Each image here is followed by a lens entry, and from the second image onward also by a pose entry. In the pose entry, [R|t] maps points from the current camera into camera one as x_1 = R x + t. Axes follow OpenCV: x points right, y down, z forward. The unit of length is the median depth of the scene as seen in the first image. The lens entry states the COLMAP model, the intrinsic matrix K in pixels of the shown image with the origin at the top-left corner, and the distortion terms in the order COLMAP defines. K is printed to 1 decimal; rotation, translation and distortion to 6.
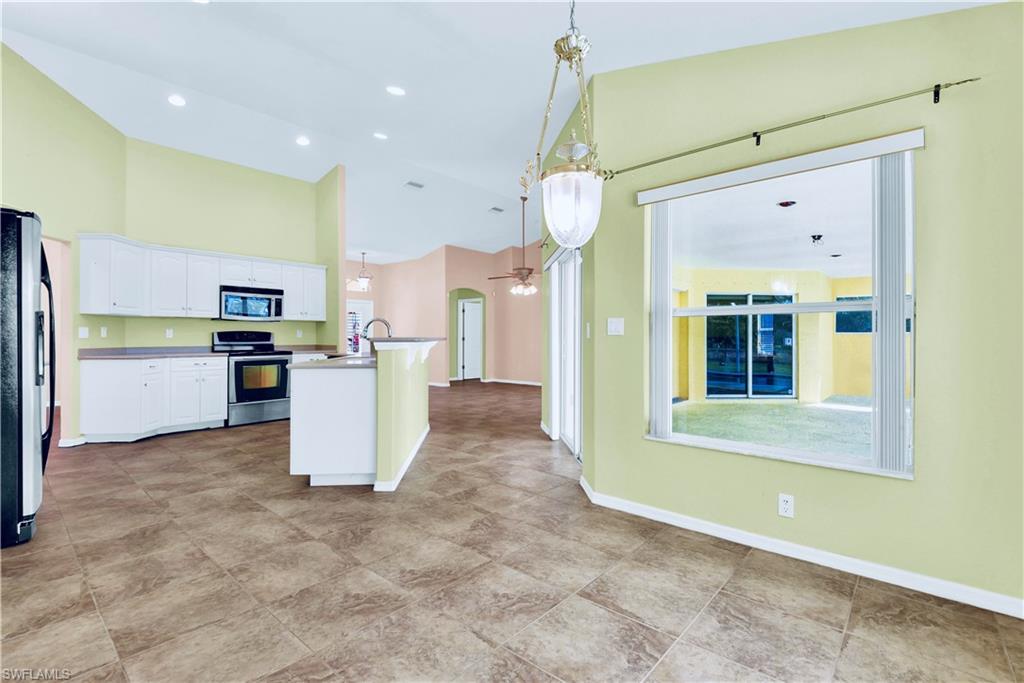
lens RADIAL K [[467.6, 0, 513.1], [0, 467.6, 335.9], [0, 0, 1]] dist [-0.000057, -0.002330]
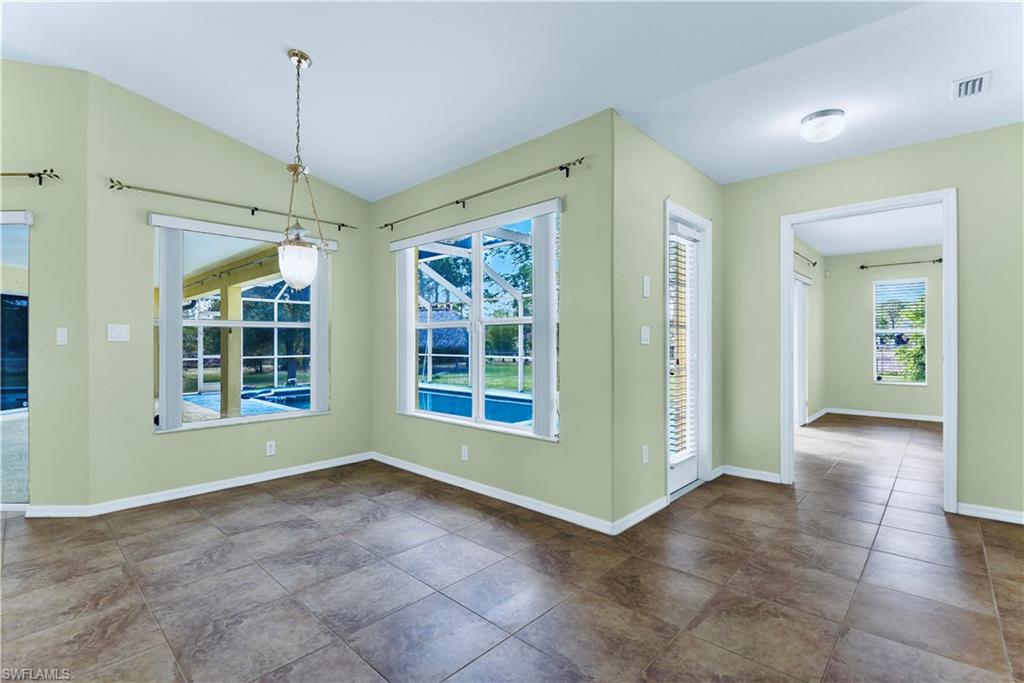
lens RADIAL K [[467.6, 0, 519.8], [0, 467.6, 337.6], [0, 0, 1]] dist [-0.000057, -0.002330]
pose [[0.032954, -0.001135, 0.999456, -1.082302], [0.006247, 0.999980, 0.000930, -0.008550], [-0.999437, 0.006213, 0.032960, 0.115609]]
